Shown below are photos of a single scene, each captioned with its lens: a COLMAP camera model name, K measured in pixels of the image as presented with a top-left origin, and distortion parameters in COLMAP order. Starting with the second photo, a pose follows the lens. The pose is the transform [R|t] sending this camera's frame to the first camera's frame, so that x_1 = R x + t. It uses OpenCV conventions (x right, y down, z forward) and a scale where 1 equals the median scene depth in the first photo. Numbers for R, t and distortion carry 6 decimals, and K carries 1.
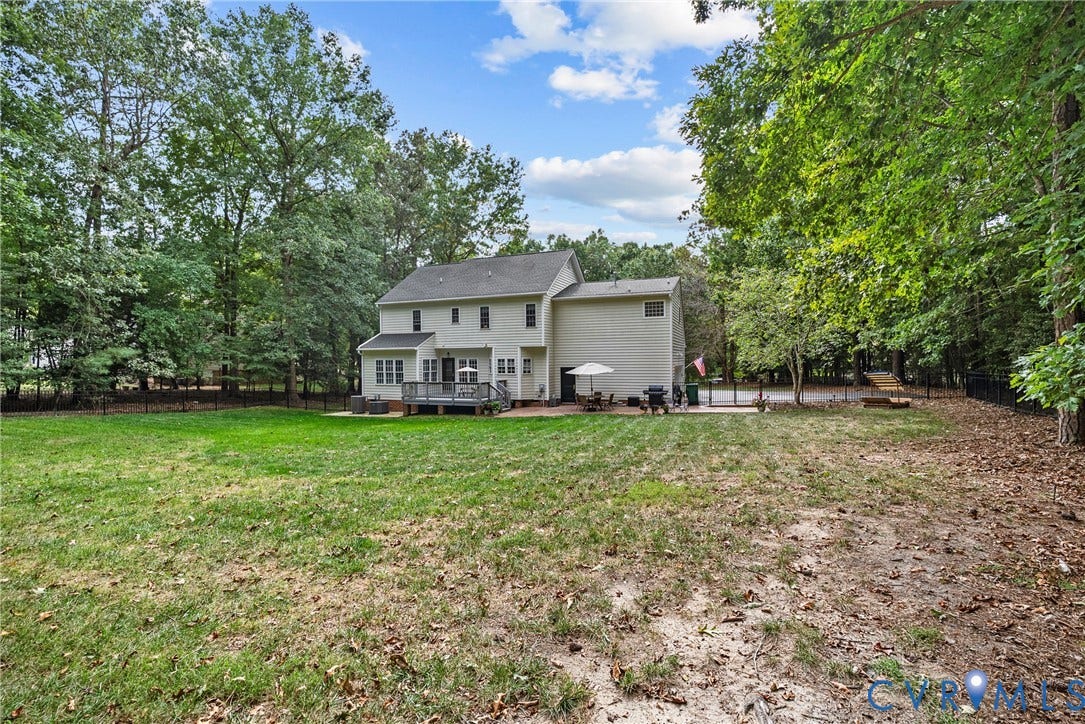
lens RADIAL K [[484.3, 0, 536.7], [0, 484.3, 359.1], [0, 0, 1]] dist [-0.005804, -0.000747]
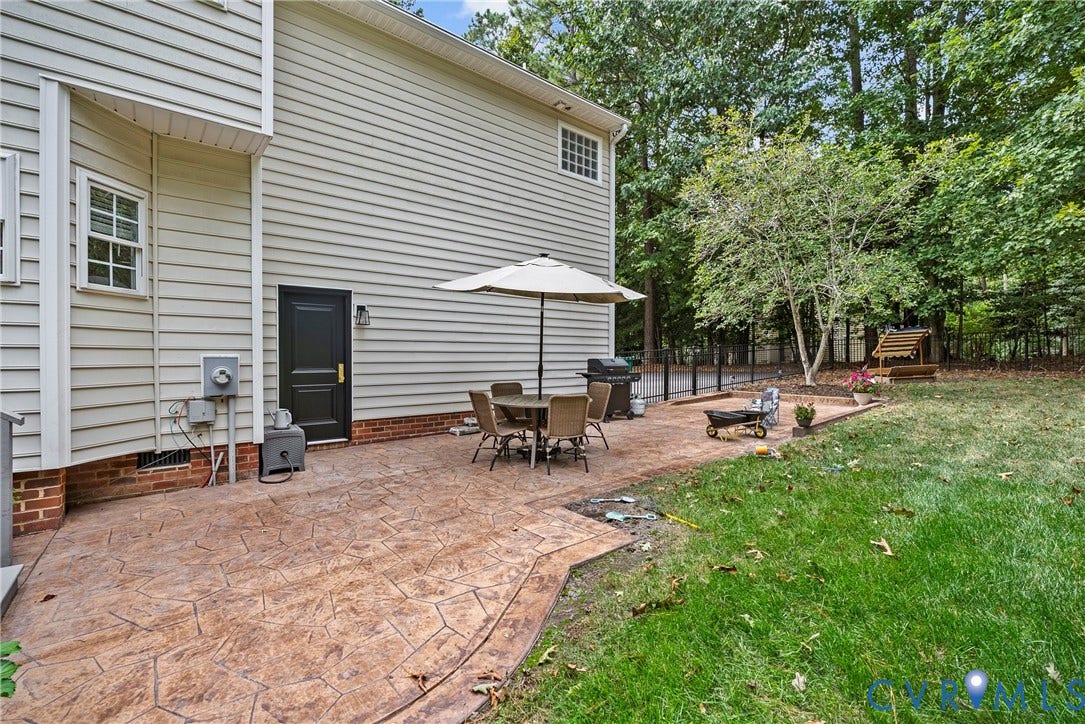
lens RADIAL K [[484.3, 0, 549.1], [0, 484.3, 362.3], [0, 0, 1]] dist [-0.005804, -0.000747]
pose [[0.441293, -0.000222, 0.897363, -0.094360], [-0.001799, 0.999998, 0.001131, 0.051975], [-0.897361, -0.002113, 0.441292, 0.795449]]
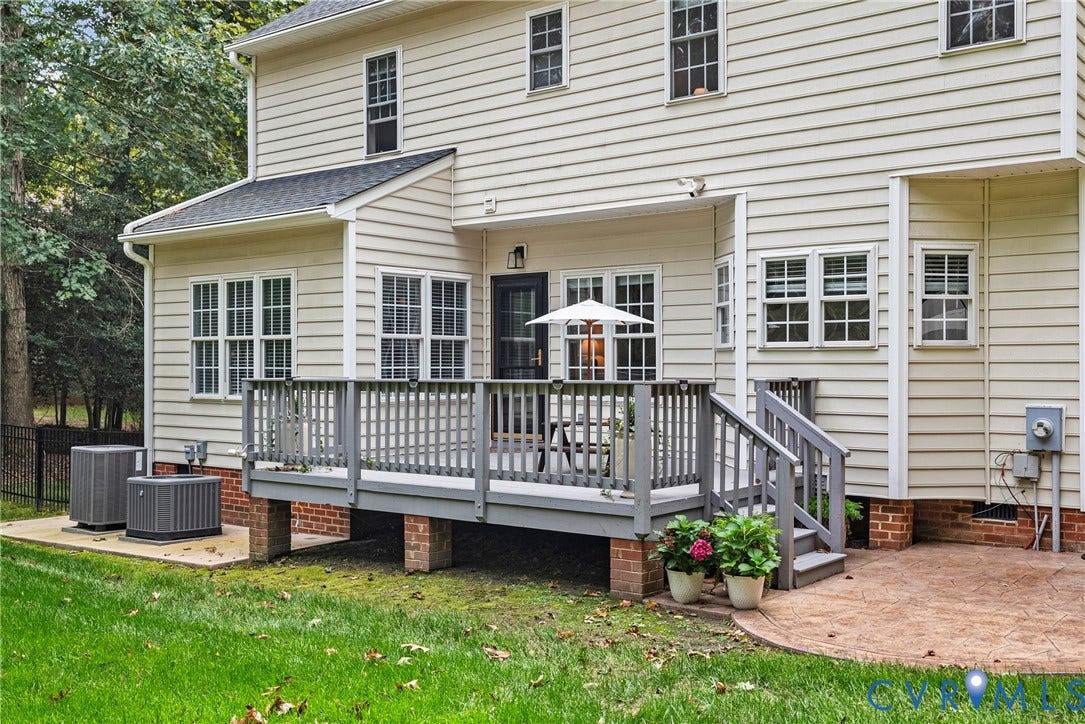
lens RADIAL K [[1121.5, 0, 540.3], [0, 1121.5, 364.4], [0, 0, 1]] dist [0.011131, 0.000000]
pose [[0.961569, 0.009432, -0.274403, -0.046853], [-0.010460, 0.999943, -0.002282, 0.039131], [0.274366, 0.005065, 0.961612, 0.585197]]
